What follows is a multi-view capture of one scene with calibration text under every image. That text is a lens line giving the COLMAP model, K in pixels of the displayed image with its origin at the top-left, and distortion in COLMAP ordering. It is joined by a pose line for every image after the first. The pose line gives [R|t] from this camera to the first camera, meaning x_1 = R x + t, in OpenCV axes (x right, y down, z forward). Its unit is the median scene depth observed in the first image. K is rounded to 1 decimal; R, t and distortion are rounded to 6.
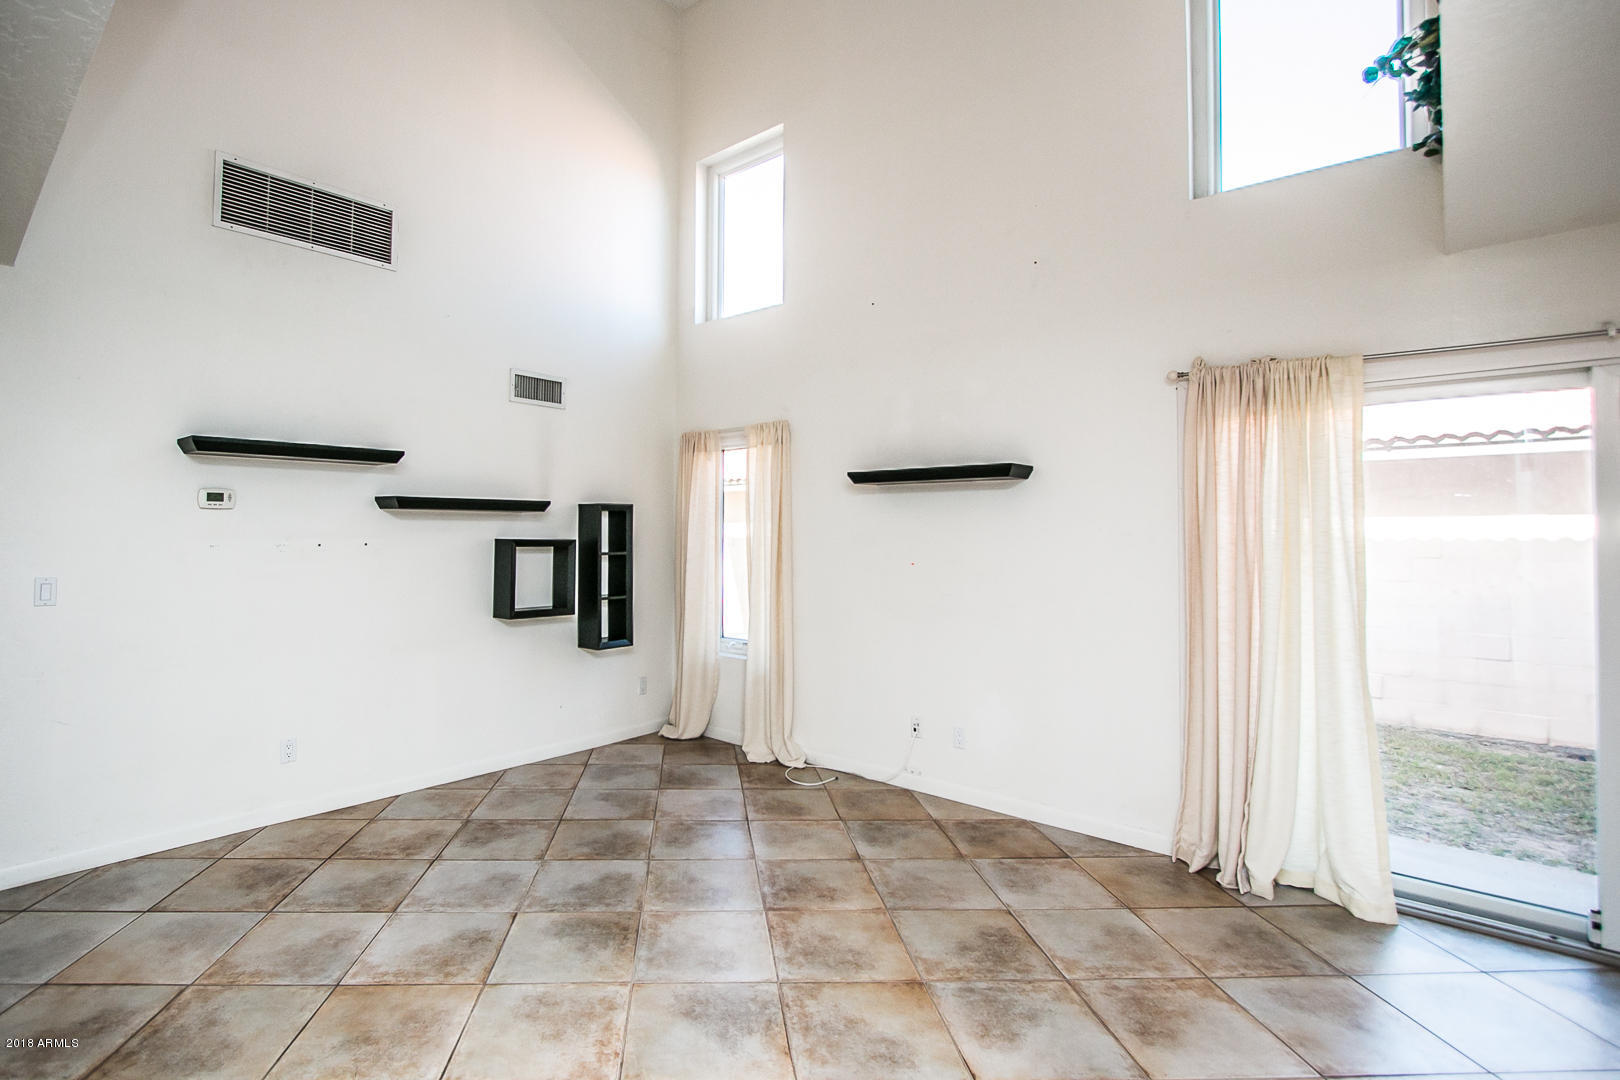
lens RADIAL K [[772.1, 0, 721.2], [0, 772.1, 516.6], [0, 0, 1]] dist [-0.018923, 0.000131]
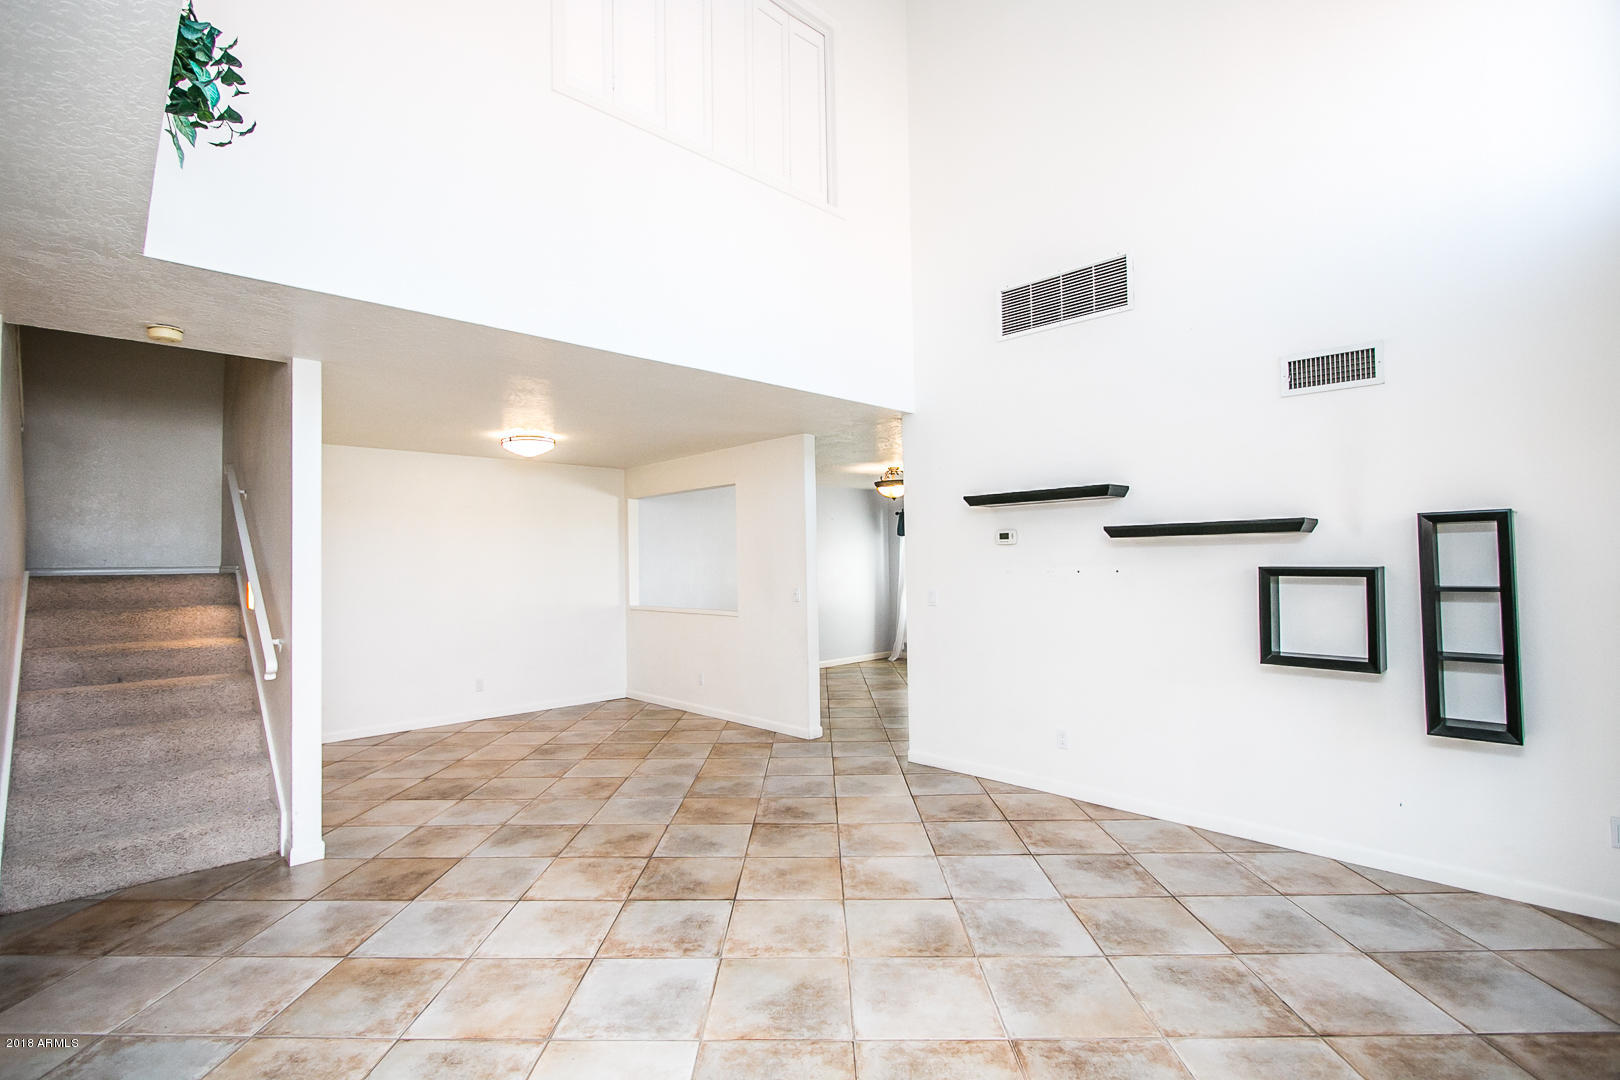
lens RADIAL K [[745.0, 0, 803.1], [0, 745.0, 538.7], [0, 0, 1]] dist [-0.018591, 0.001252]
pose [[-0.046077, -0.034905, -0.998328, 0.707290], [0.030981, 0.998859, -0.036353, 0.017094], [0.998457, -0.032604, -0.044943, 0.704795]]
